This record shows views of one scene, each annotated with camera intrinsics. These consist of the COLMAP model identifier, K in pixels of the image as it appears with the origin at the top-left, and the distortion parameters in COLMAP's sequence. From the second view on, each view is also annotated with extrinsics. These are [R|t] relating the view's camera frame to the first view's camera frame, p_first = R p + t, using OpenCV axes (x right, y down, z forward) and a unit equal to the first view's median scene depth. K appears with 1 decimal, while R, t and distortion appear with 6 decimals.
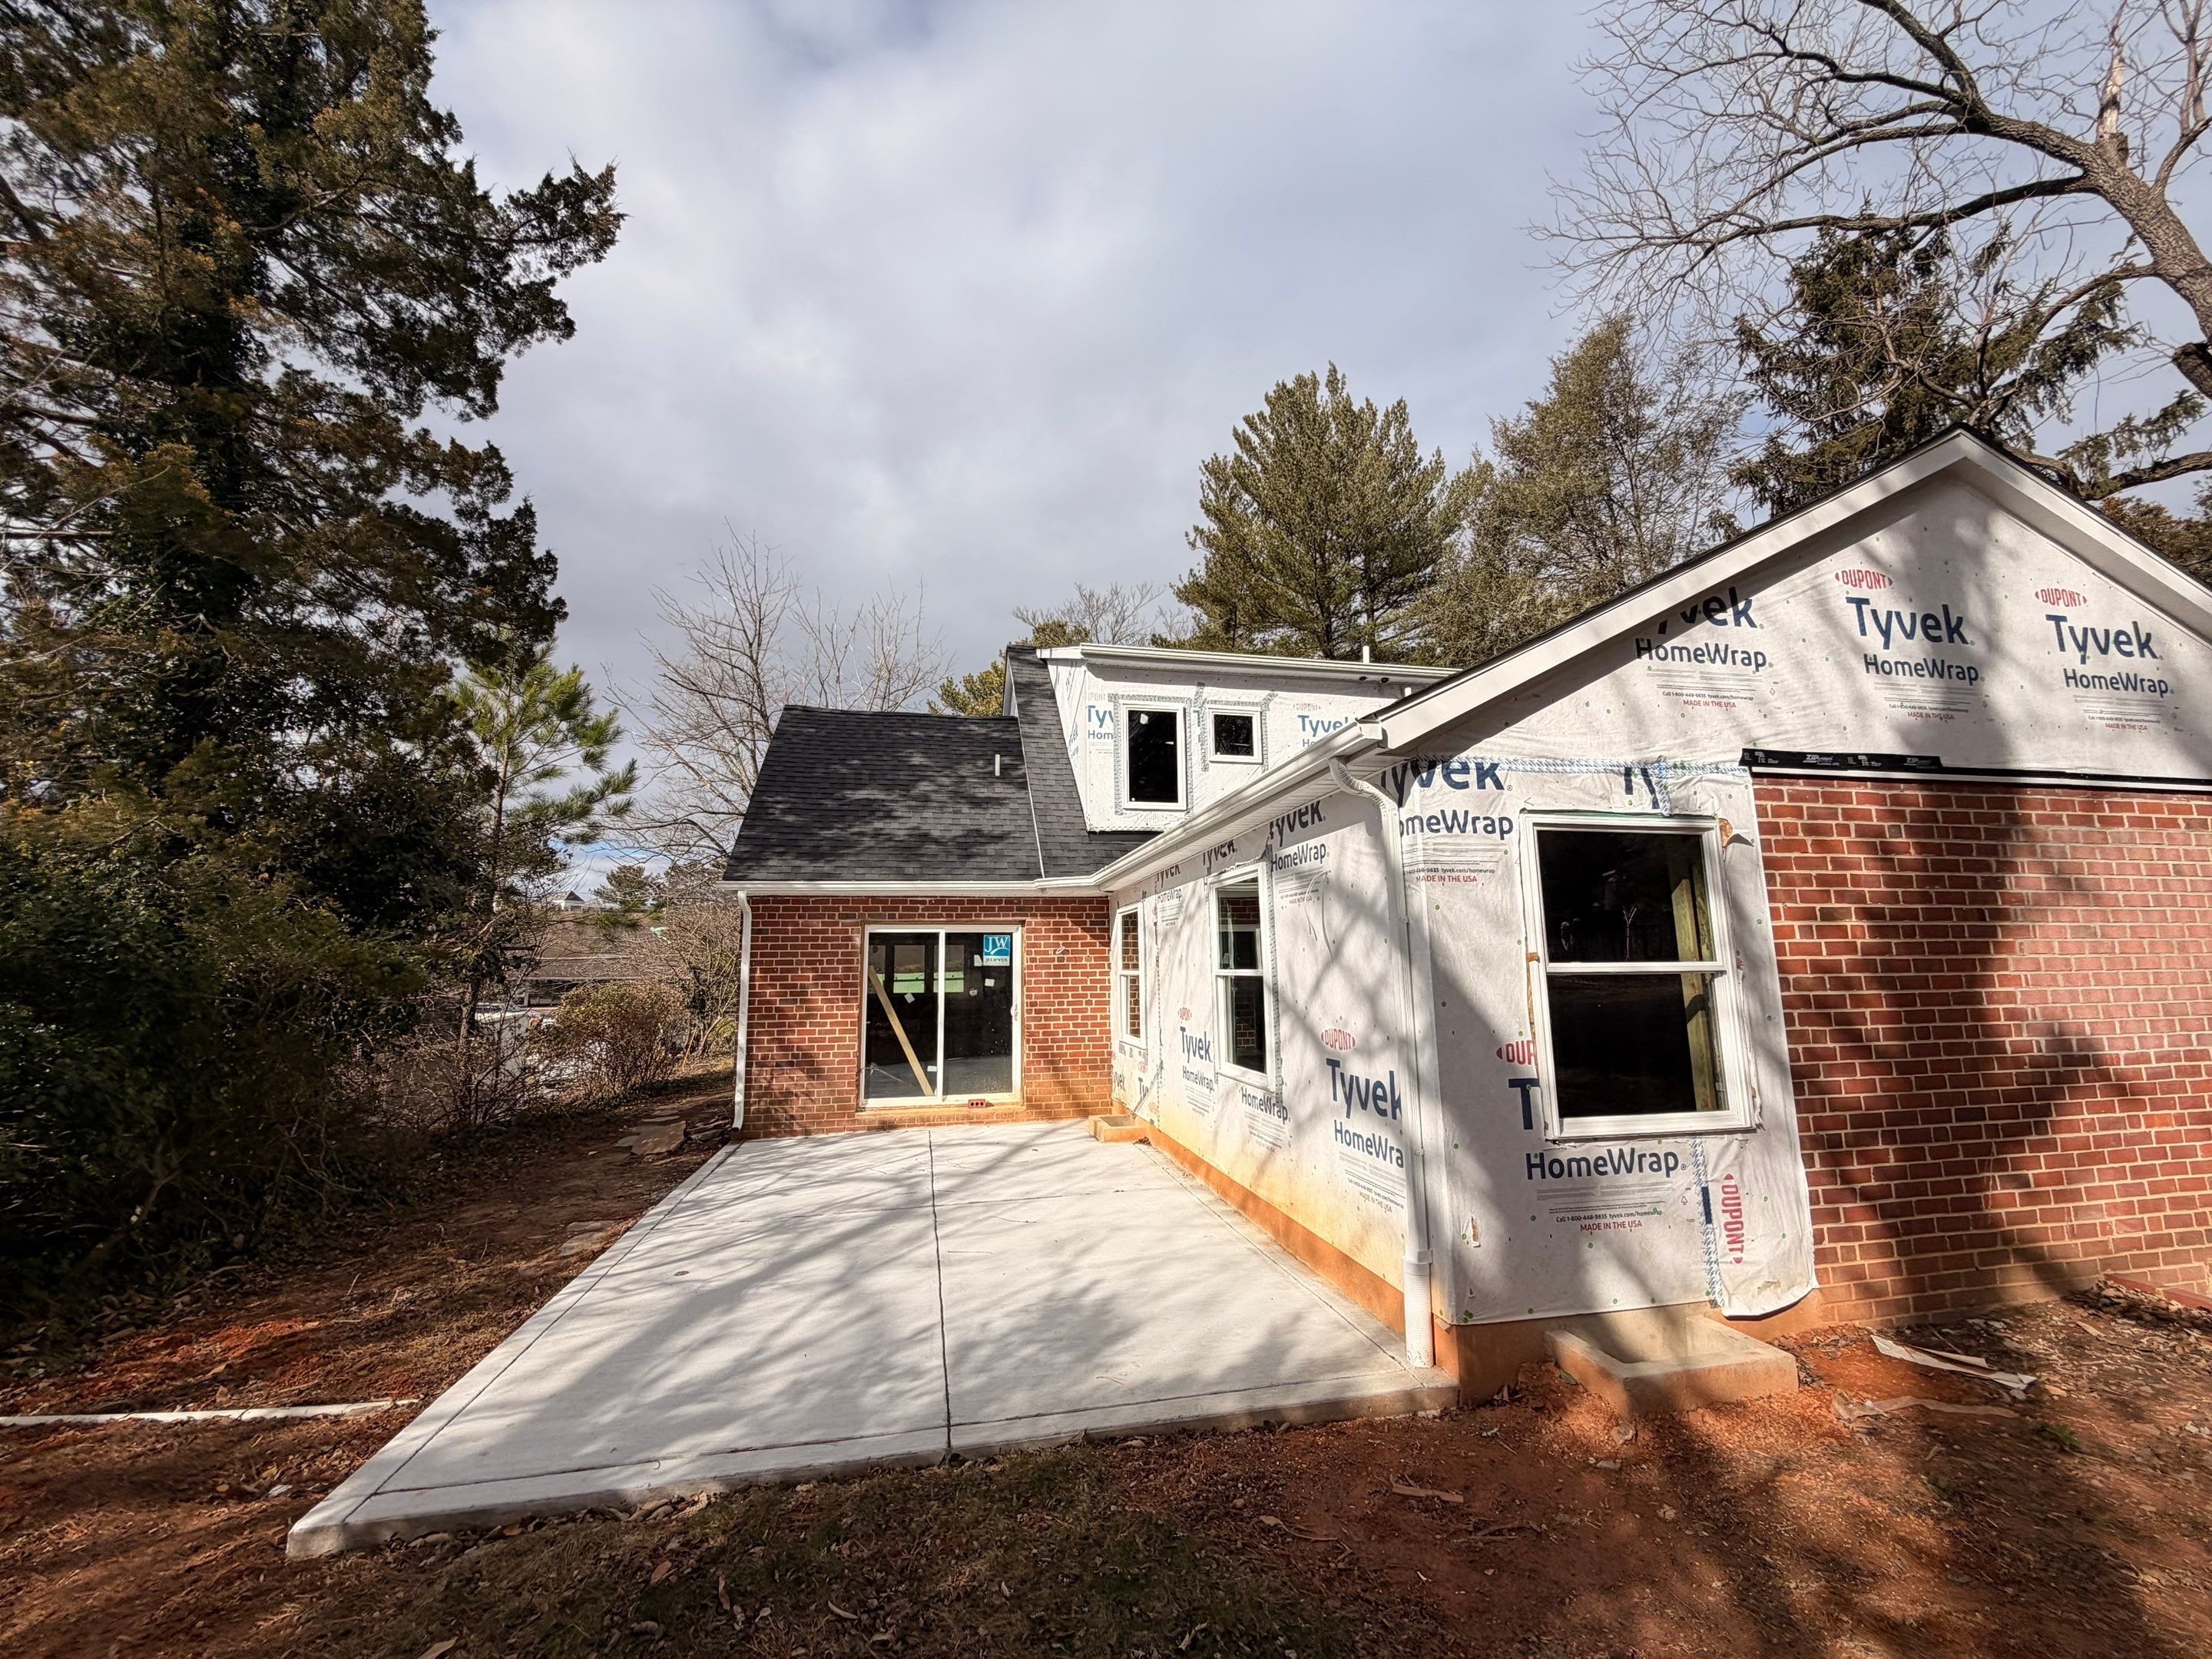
lens RADIAL K [[880.3, 0, 1106.0], [0, 880.3, 829.5], [0, 0, 1]] dist [0.000457, 0.000056]
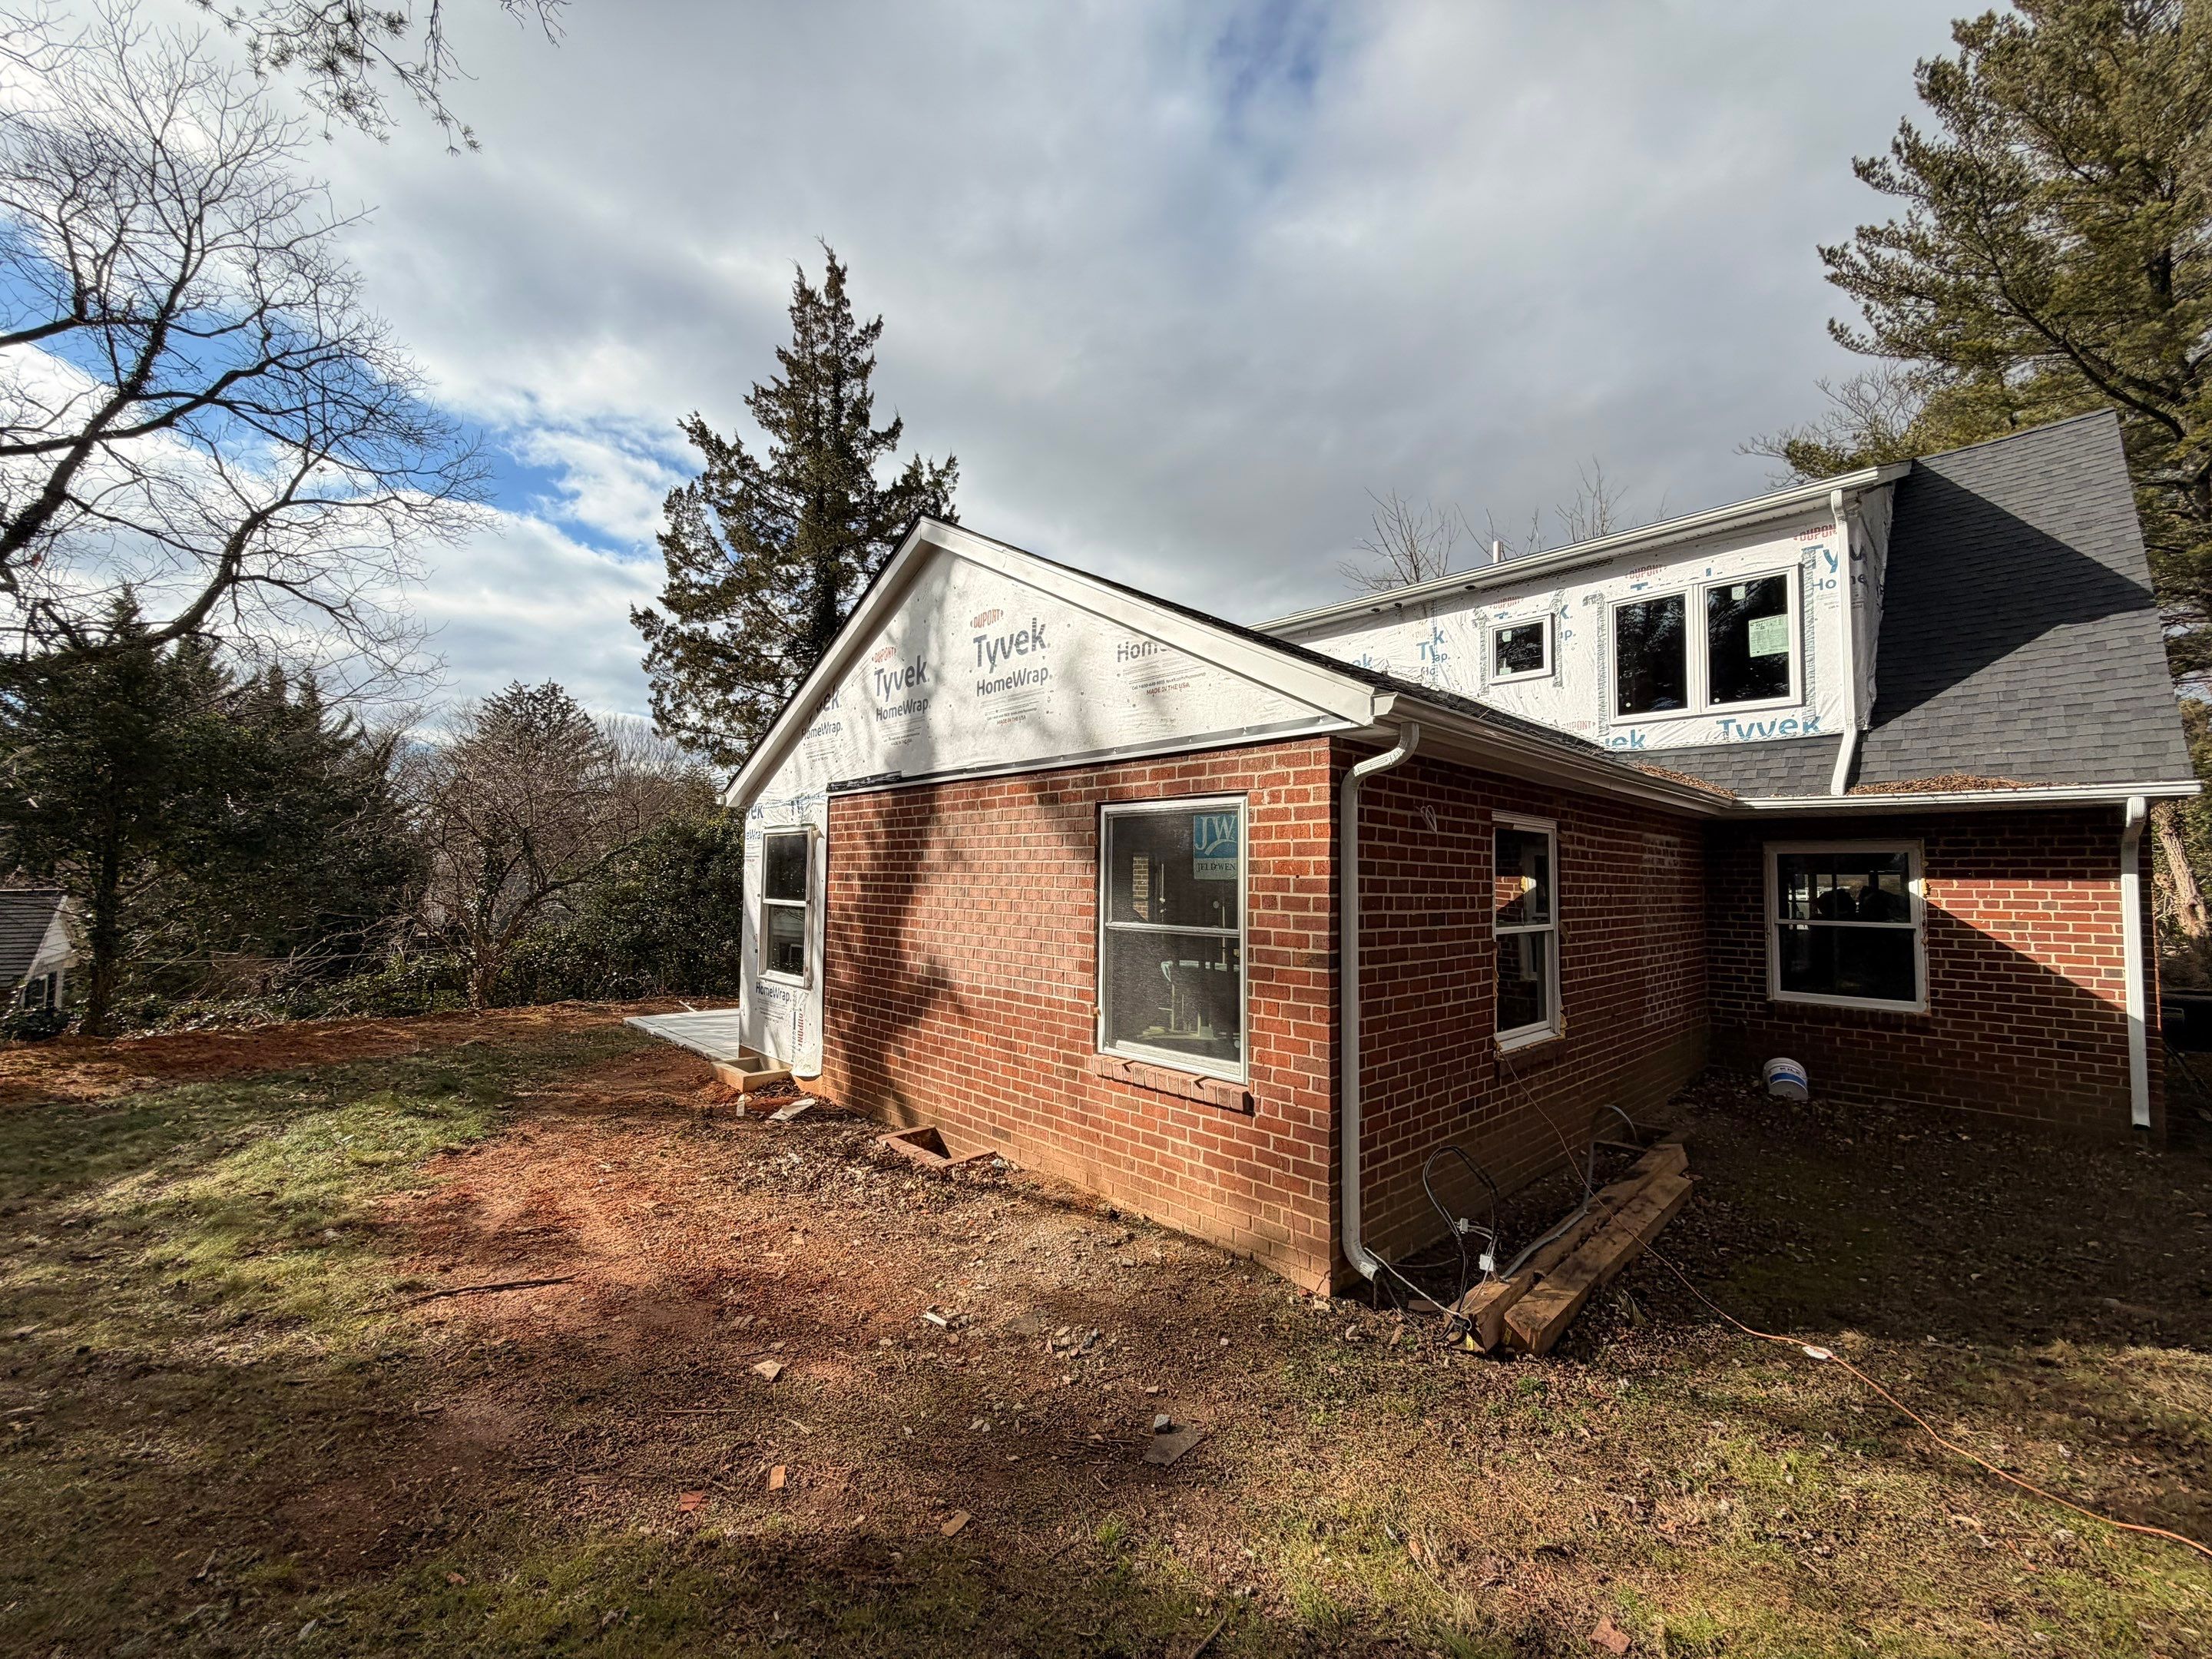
lens RADIAL K [[880.3, 0, 1106.0], [0, 880.3, 829.5], [0, 0, 1]] dist [0.000457, 0.000056]
pose [[0.522997, -0.031159, -0.851765, 2.384710], [0.110194, 0.993416, 0.031321, 0.006703], [0.845182, -0.110240, 0.522987, 0.512120]]
